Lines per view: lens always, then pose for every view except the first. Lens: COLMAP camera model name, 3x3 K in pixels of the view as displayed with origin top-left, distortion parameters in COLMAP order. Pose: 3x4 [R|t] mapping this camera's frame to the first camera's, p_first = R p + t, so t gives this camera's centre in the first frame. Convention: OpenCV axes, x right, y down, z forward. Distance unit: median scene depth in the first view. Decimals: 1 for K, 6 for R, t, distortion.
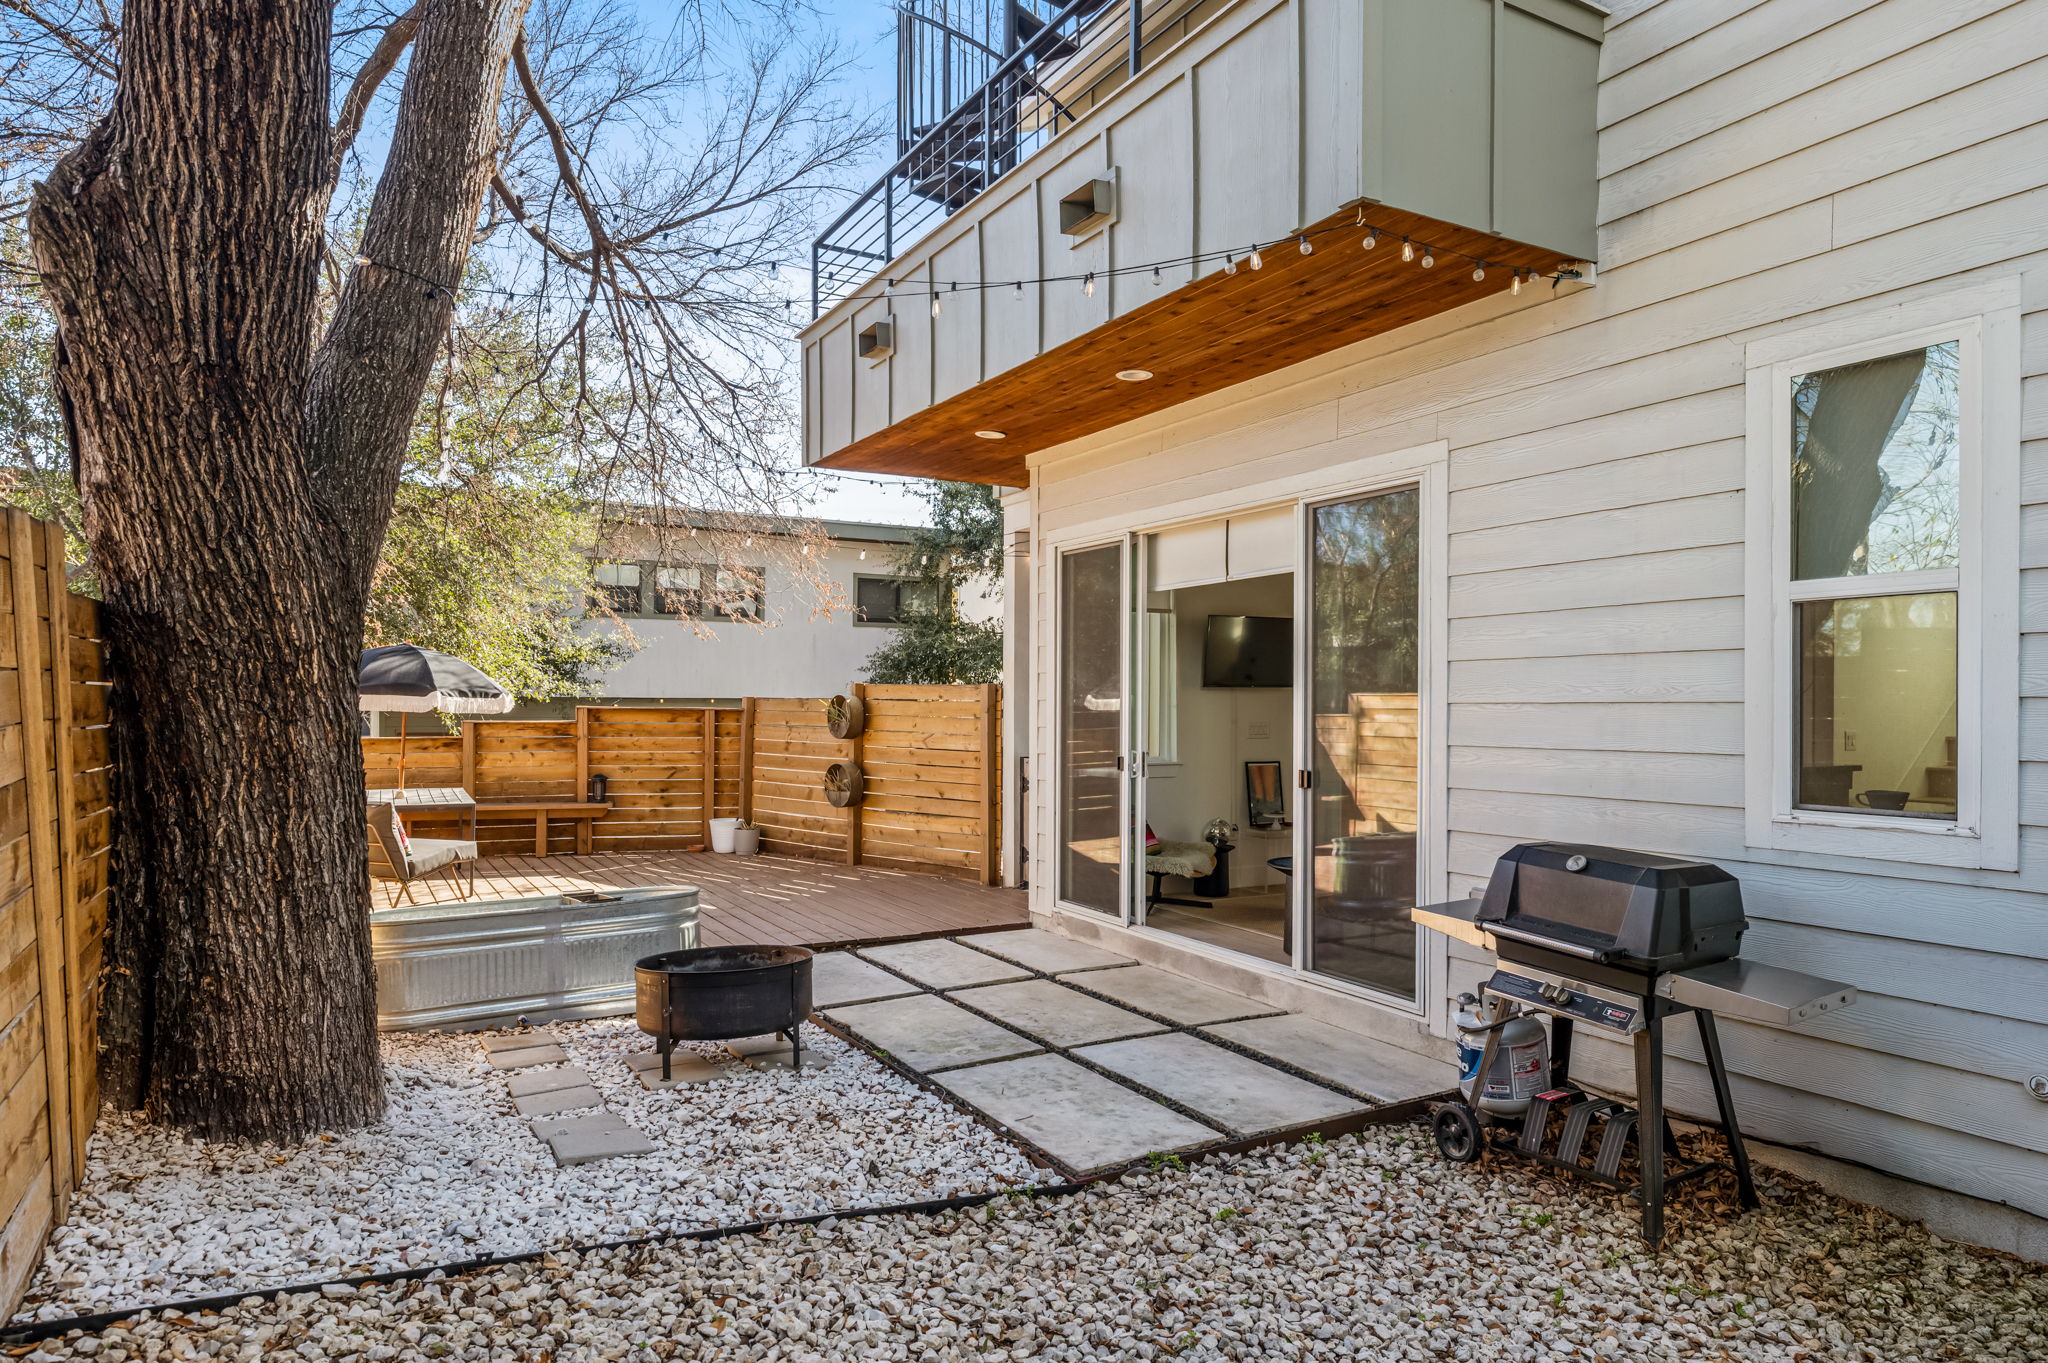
lens RADIAL K [[1227.8, 0, 1024.7], [0, 1227.8, 690.5], [0, 0, 1]] dist [0.006474, 0.000431]
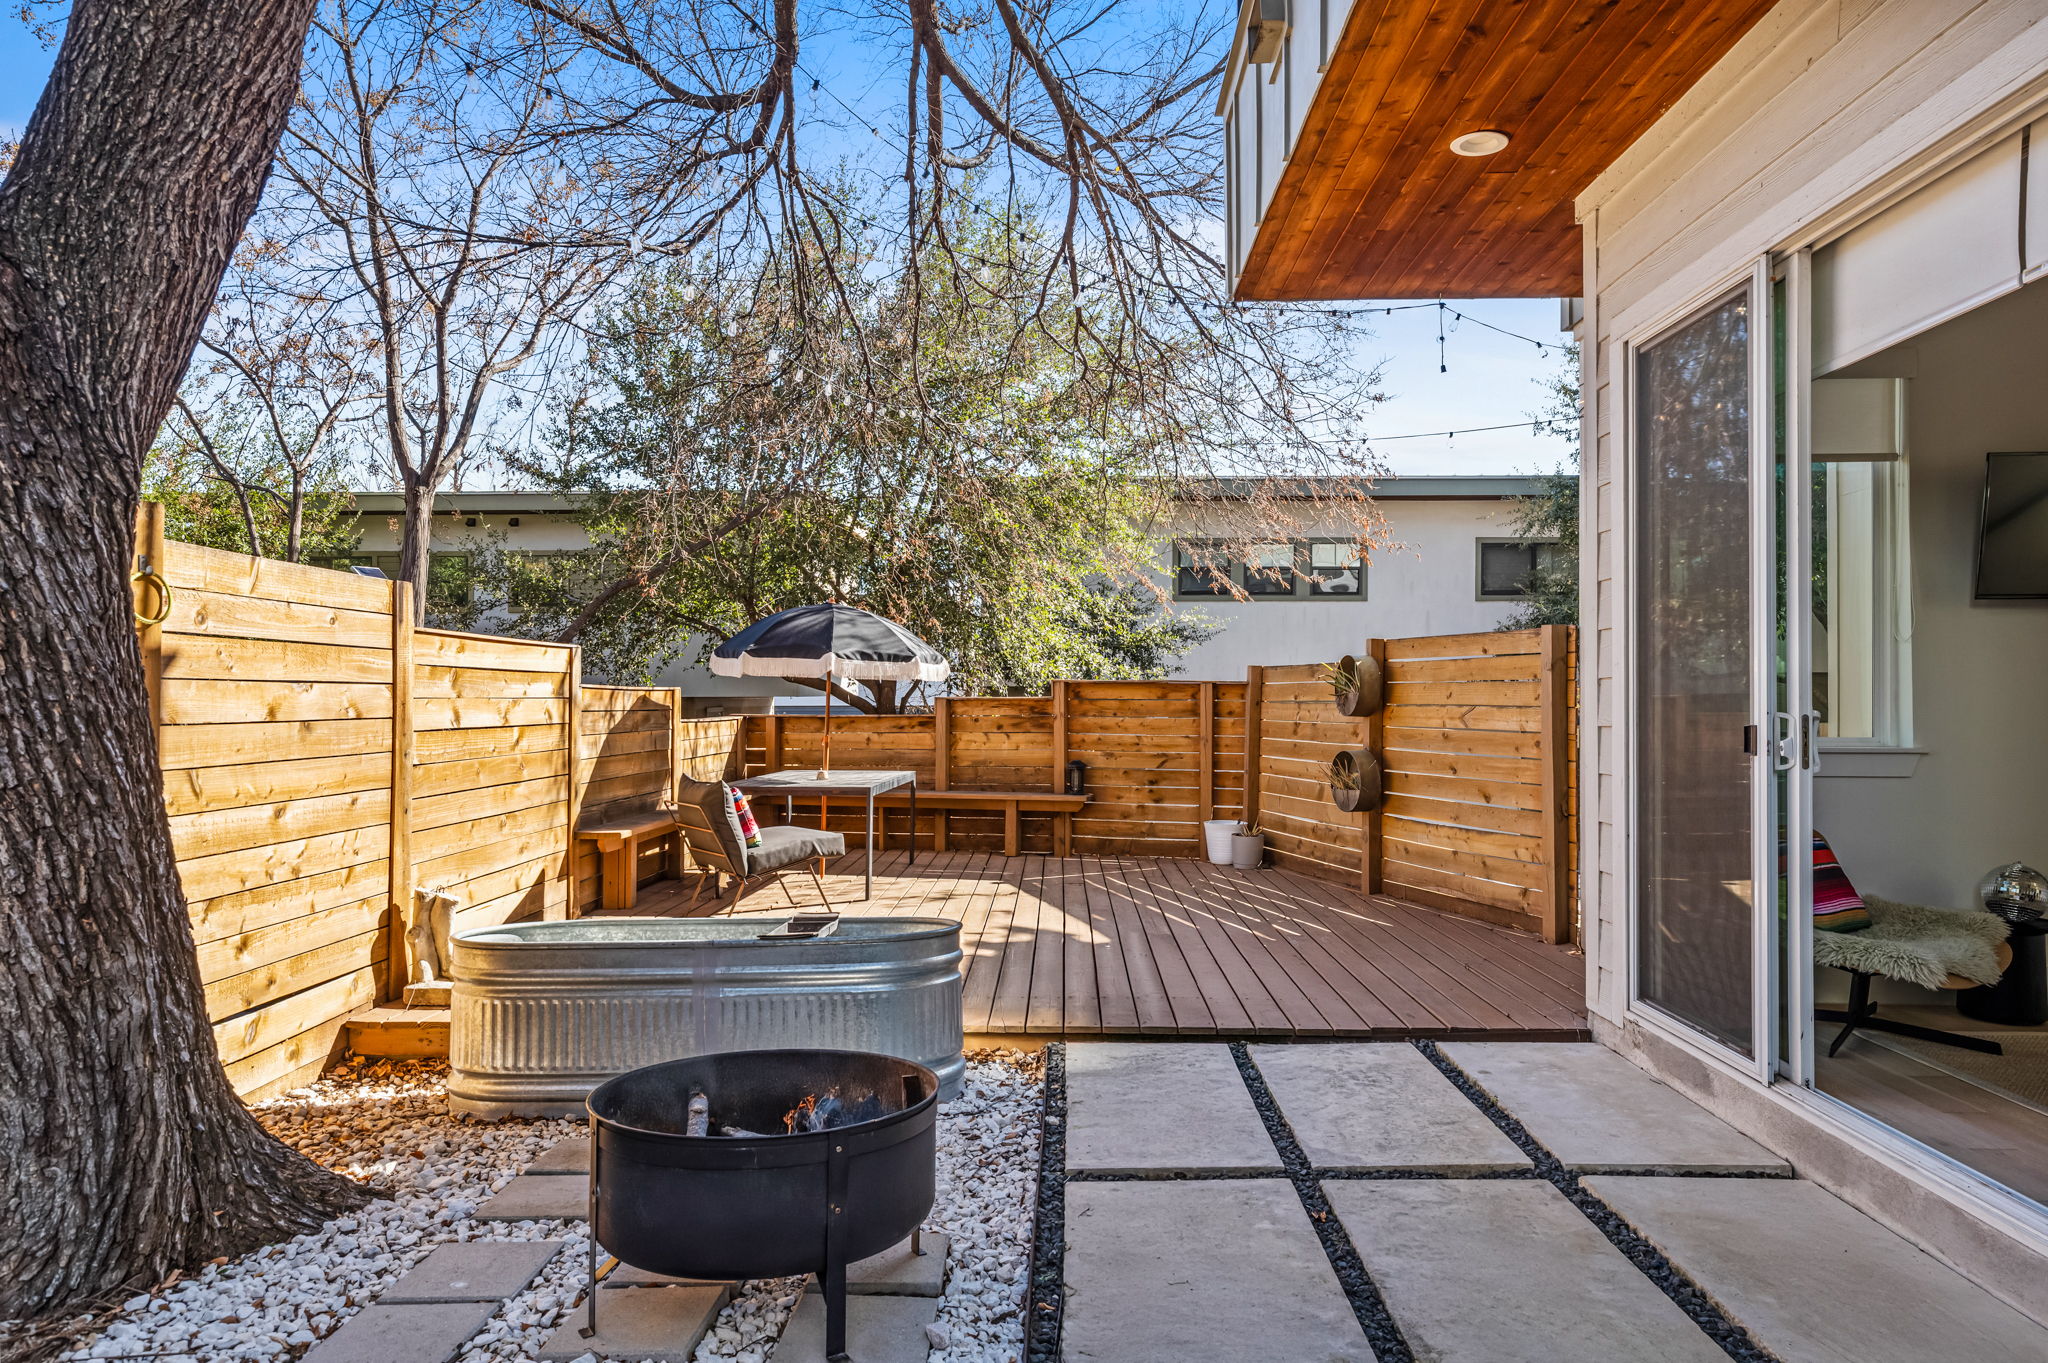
lens RADIAL K [[1227.8, 0, 1023.7], [0, 1227.8, 689.8], [0, 0, 1]] dist [0.006474, 0.000431]
pose [[0.861886, -0.008626, -0.507028, 0.049825], [0.007174, 0.999963, -0.004816, 0.025706], [0.507051, 0.000513, 0.861916, 0.283490]]
